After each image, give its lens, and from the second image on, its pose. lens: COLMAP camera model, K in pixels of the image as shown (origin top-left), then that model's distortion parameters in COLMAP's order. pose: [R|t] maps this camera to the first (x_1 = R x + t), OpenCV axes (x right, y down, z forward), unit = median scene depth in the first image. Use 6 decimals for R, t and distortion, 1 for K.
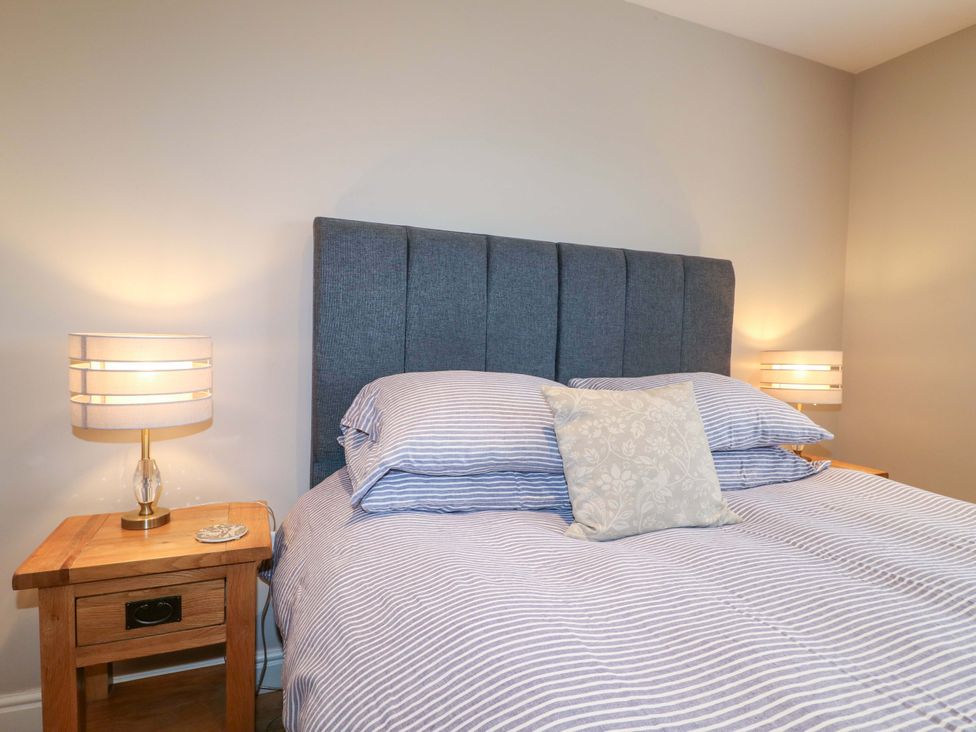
lens RADIAL K [[661.5, 0, 488.0], [0, 661.5, 366.0], [0, 0, 1]] dist [-0.007753, -0.001261]
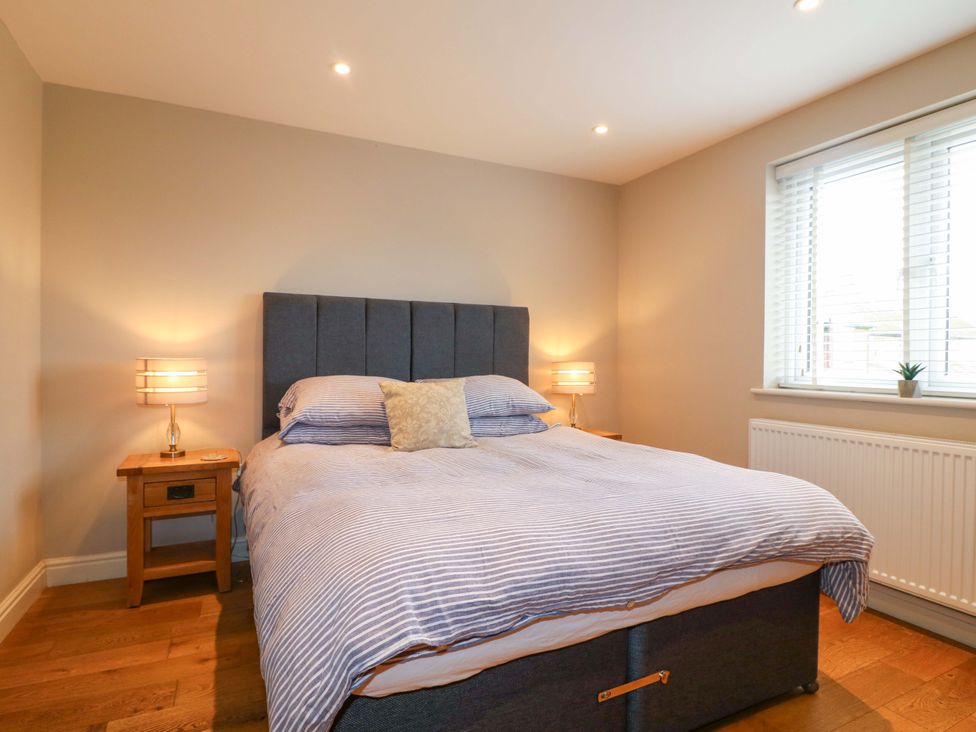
lens RADIAL K [[606.4, 0, 488.0], [0, 606.4, 366.0], [0, 0, 1]] dist [-0.003377, -0.001968]
pose [[0.997420, -0.017719, 0.069568, 0.282520], [0.019645, 0.999440, -0.027104, 0.040954], [-0.069049, 0.028401, 0.997209, -0.834321]]
